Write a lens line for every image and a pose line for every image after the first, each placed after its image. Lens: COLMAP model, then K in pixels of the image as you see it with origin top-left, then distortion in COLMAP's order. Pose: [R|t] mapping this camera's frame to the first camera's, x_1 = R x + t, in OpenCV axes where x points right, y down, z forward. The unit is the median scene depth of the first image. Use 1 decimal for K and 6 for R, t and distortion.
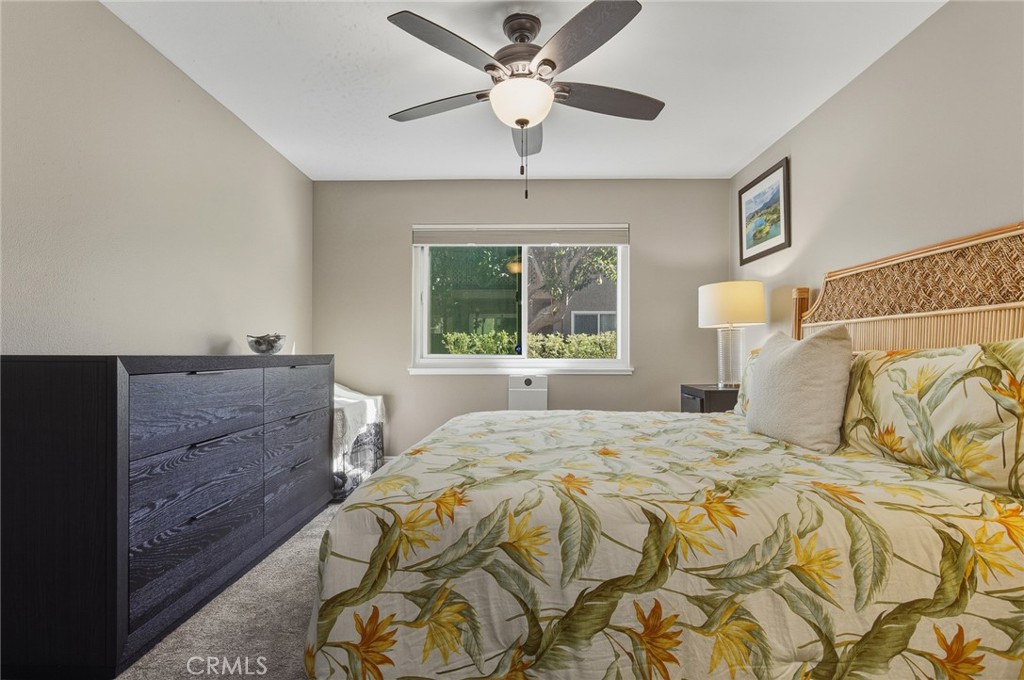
lens RADIAL K [[517.7, 0, 522.4], [0, 517.7, 340.3], [0, 0, 1]] dist [-0.006355, 0.000226]
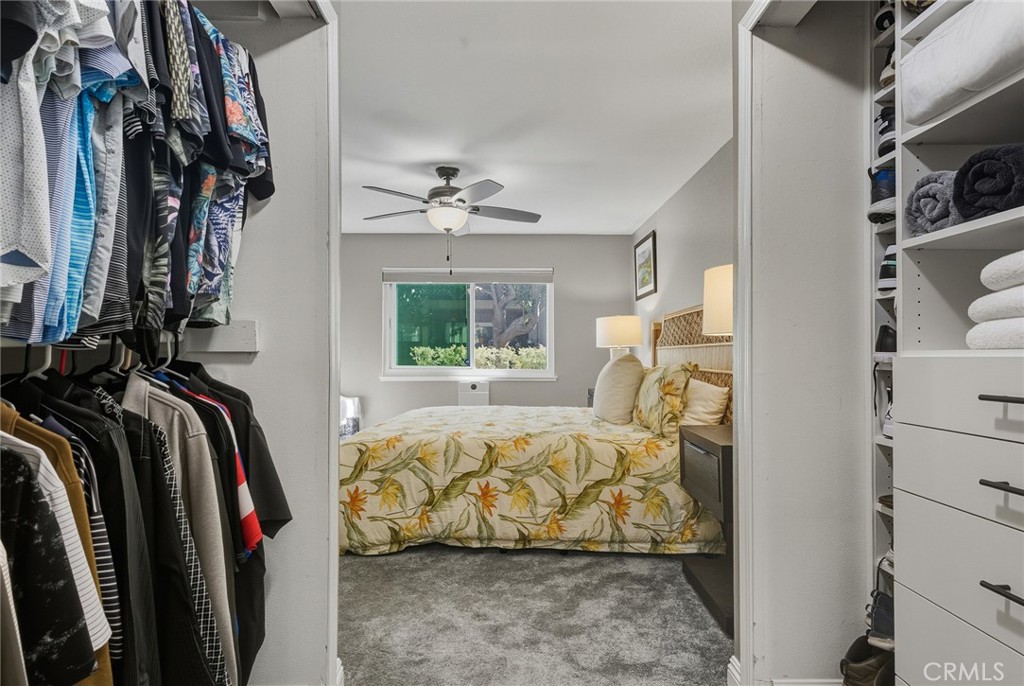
lens RADIAL K [[452.7, 0, 551.7], [0, 452.7, 360.0], [0, 0, 1]] dist [-0.005182, 0.000791]
pose [[0.990013, 0.005967, 0.140847, 0.244806], [-0.008602, 0.999799, 0.018110, -0.061513], [-0.140711, -0.019141, 0.989866, -0.945418]]
